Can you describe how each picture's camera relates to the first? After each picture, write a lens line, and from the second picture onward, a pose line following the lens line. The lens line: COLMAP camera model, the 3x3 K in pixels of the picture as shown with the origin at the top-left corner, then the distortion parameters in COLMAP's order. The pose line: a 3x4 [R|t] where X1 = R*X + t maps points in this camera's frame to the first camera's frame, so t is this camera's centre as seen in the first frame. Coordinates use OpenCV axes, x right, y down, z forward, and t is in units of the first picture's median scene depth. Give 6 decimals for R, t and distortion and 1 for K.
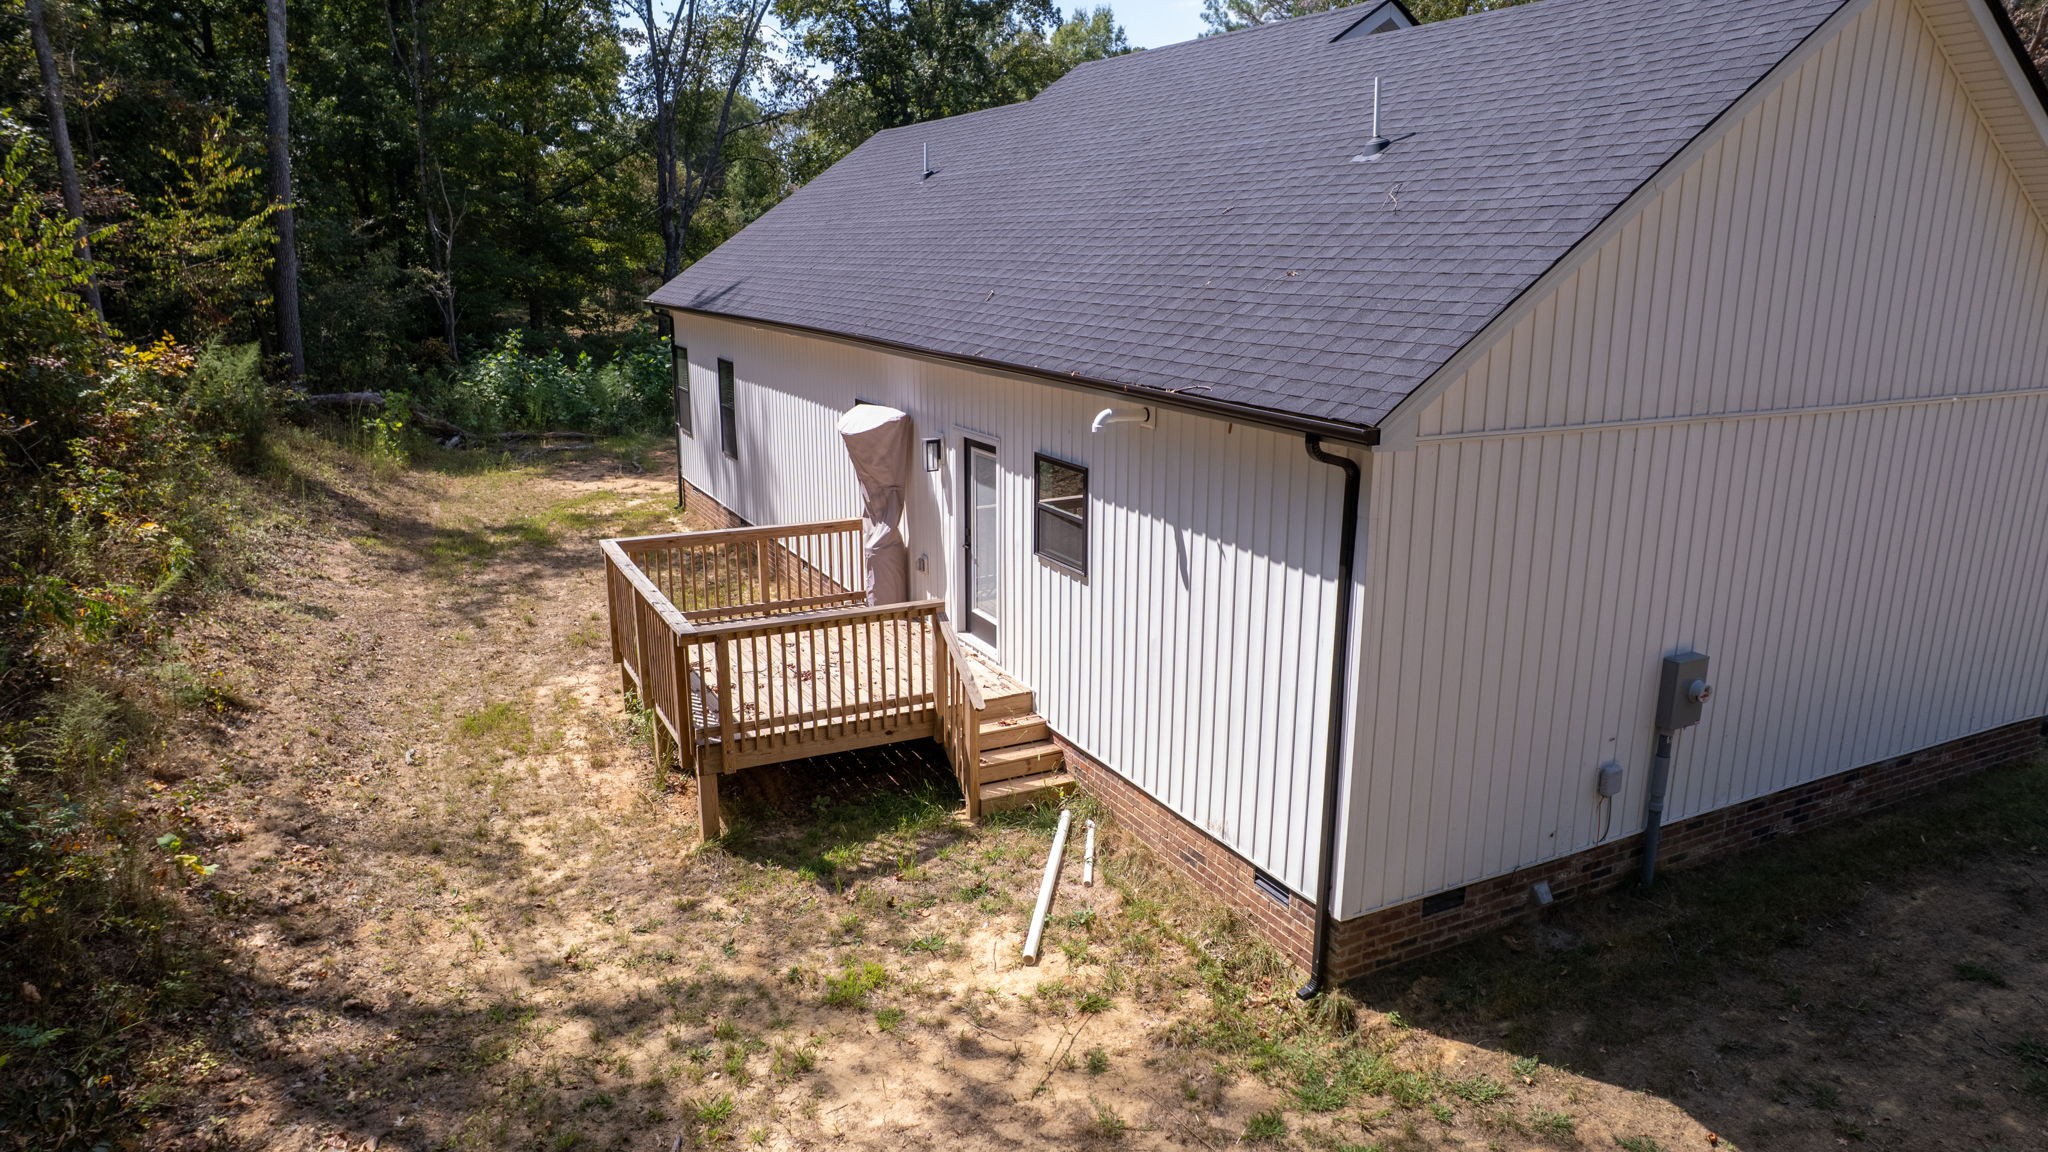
lens RADIAL K [[1308.6, 0, 1032.4], [0, 1308.6, 583.2], [0, 0, 1]] dist [-0.071422, 0.066115]
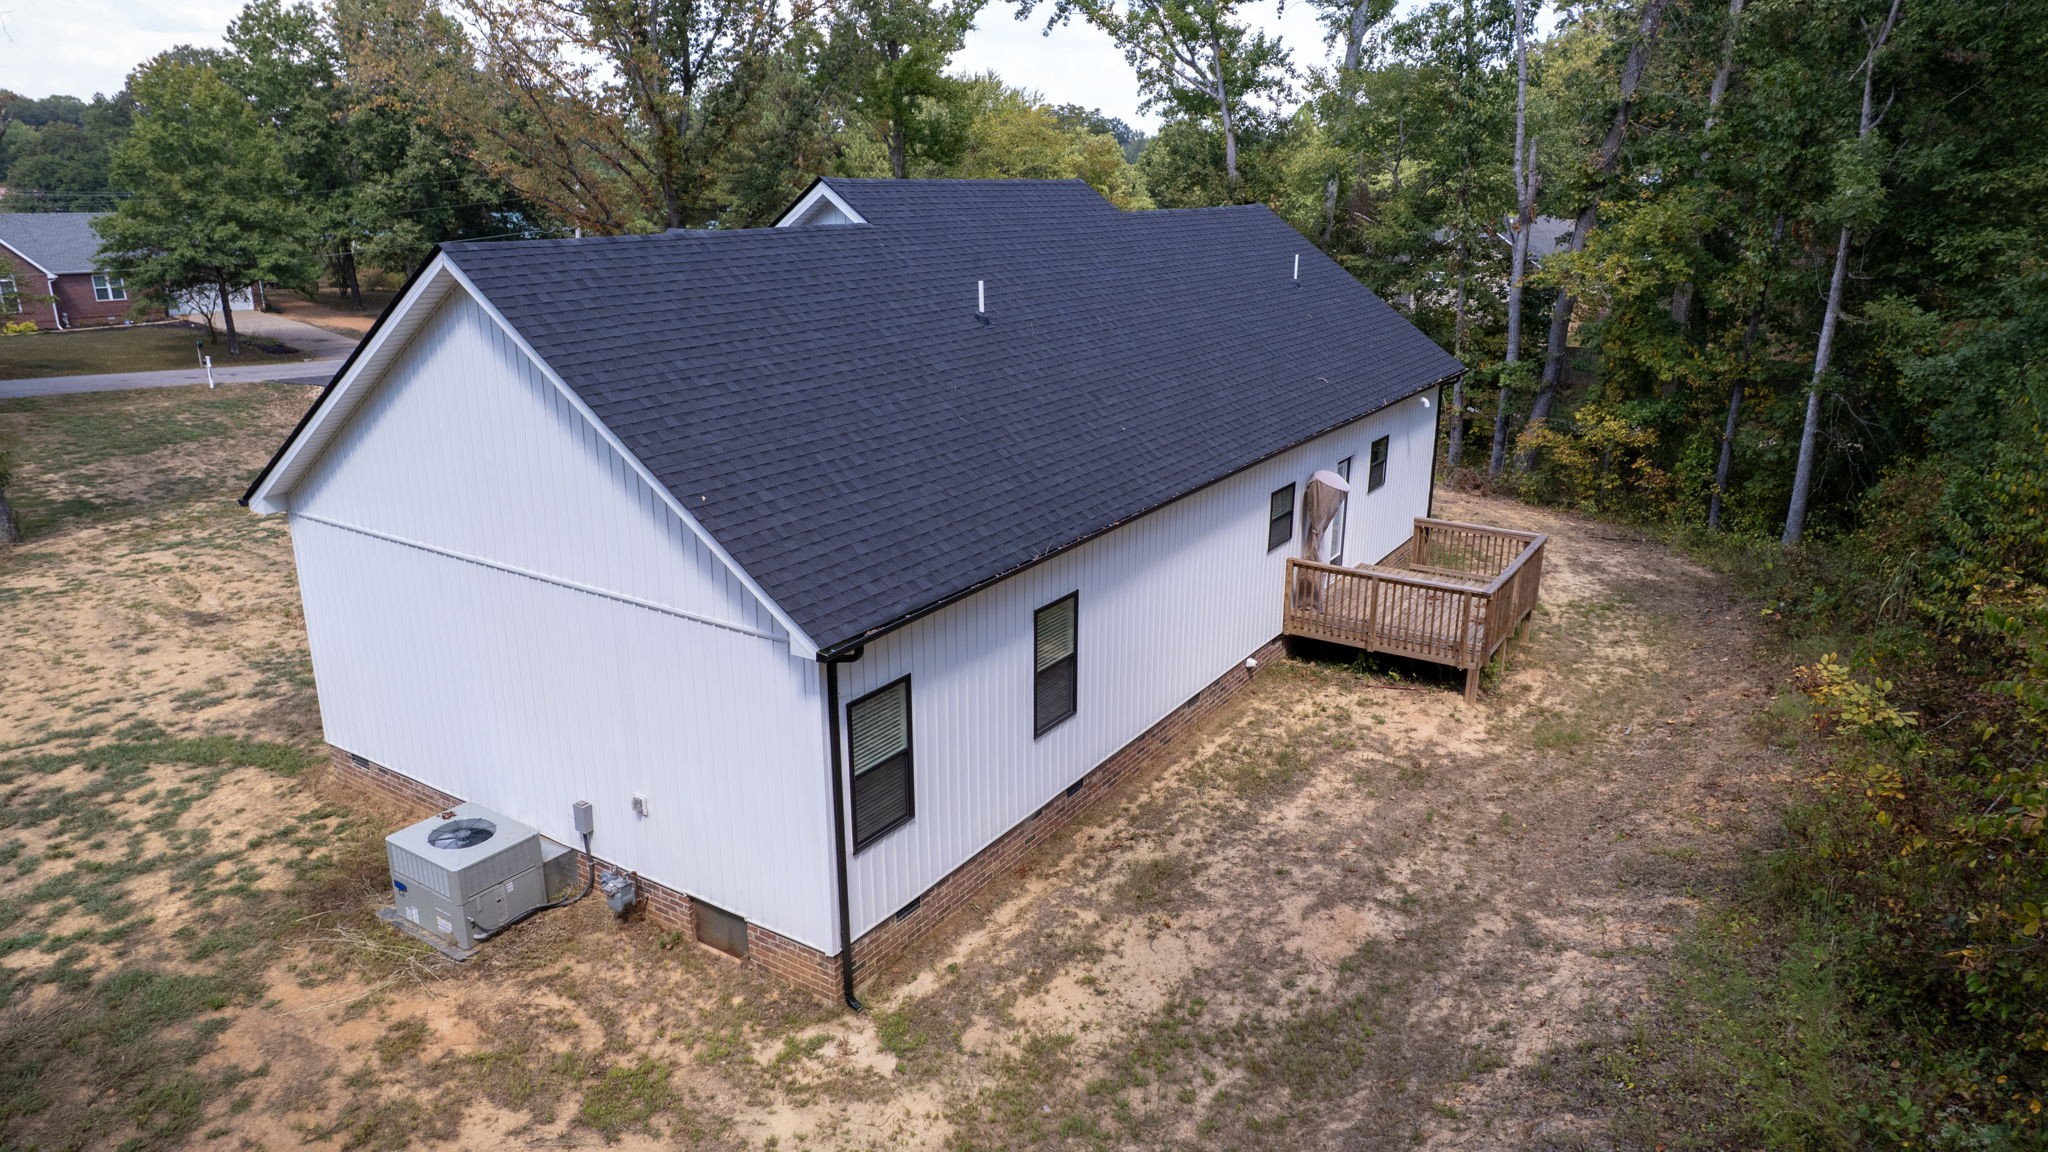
lens RADIAL K [[1308.6, 0, 1032.4], [0, 1308.6, 583.2], [0, 0, 1]] dist [-0.071422, 0.066115]
pose [[-0.503137, -0.270349, 0.820832, -1.765132], [0.206656, 0.884616, 0.418029, -1.051840], [-0.839134, 0.379956, -0.389213, 2.802936]]
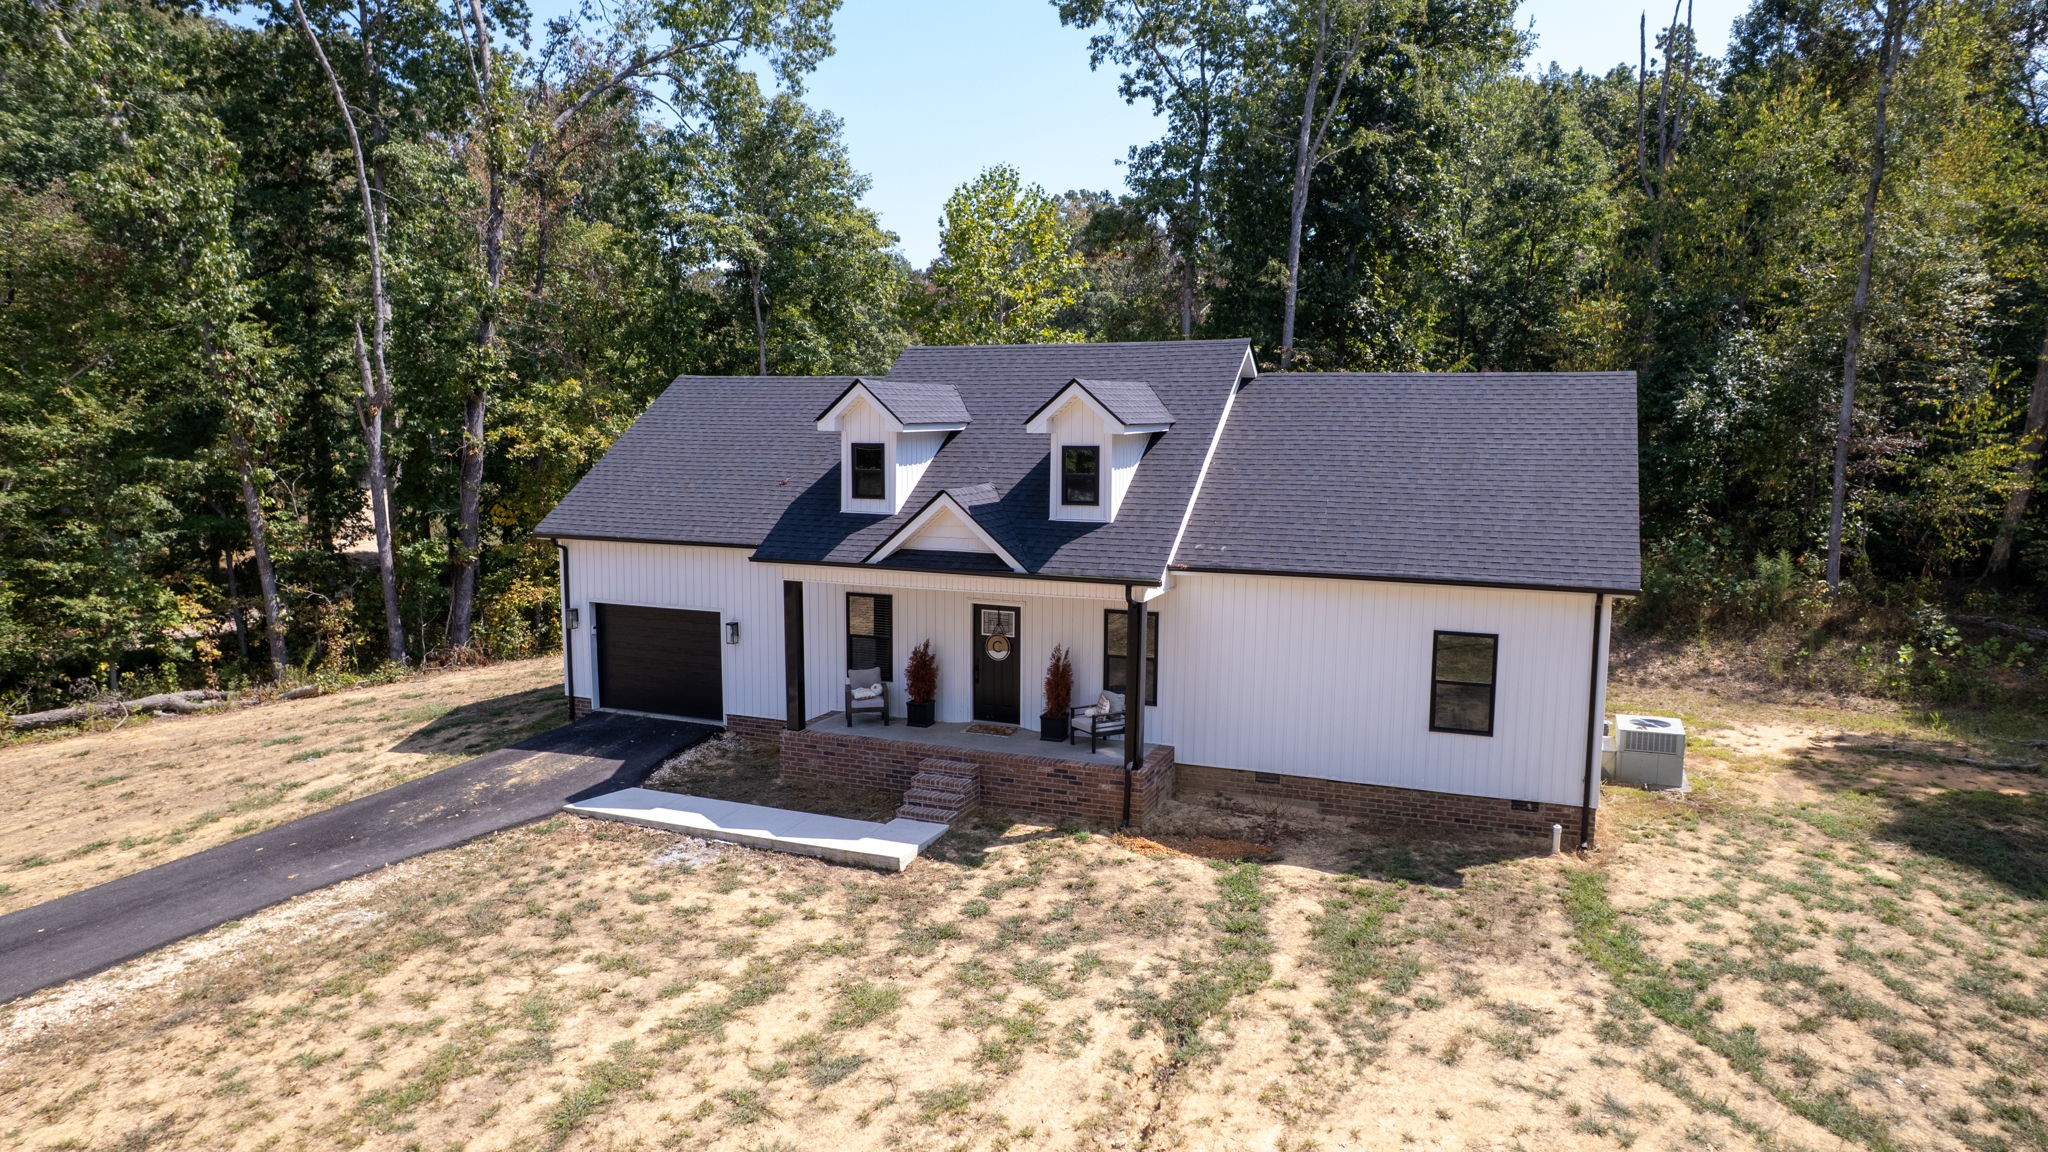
lens RADIAL K [[1308.6, 0, 1032.4], [0, 1308.6, 583.2], [0, 0, 1]] dist [-0.071422, 0.066115]
pose [[-0.757315, 0.075897, -0.648624, 2.040936], [-0.167813, 0.937254, 0.305604, -1.102925], [0.631120, 0.340287, -0.697060, 3.730884]]
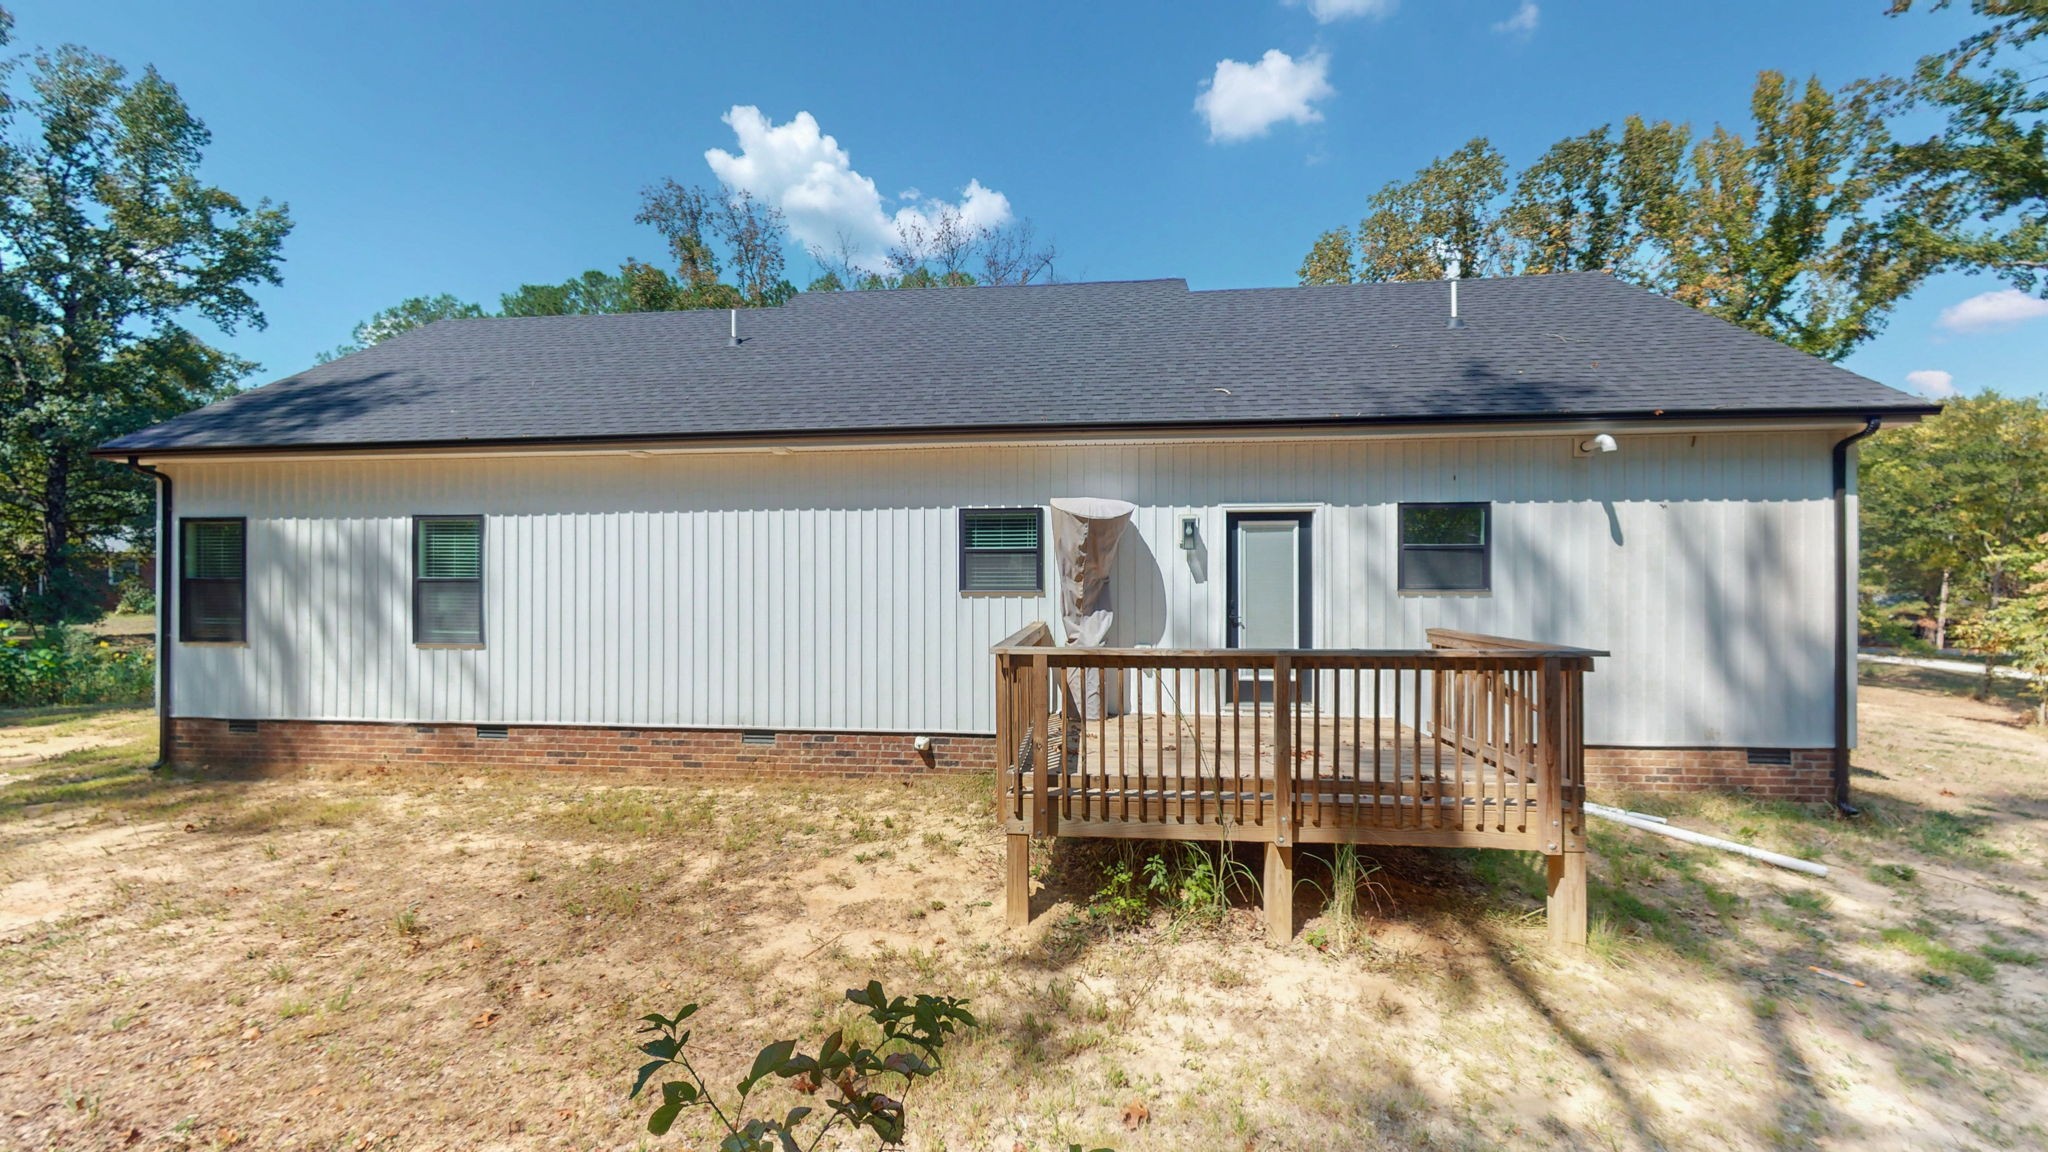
lens RADIAL K [[756.2, 0, 1024.0], [0, 756.2, 576.0], [0, 0, 1]] dist [0.000019, -0.000200]
pose [[0.539326, -0.004110, 0.842087, -0.908728], [0.211521, 0.968589, -0.130744, -0.023189], [-0.815099, 0.248633, 0.523254, 1.121374]]
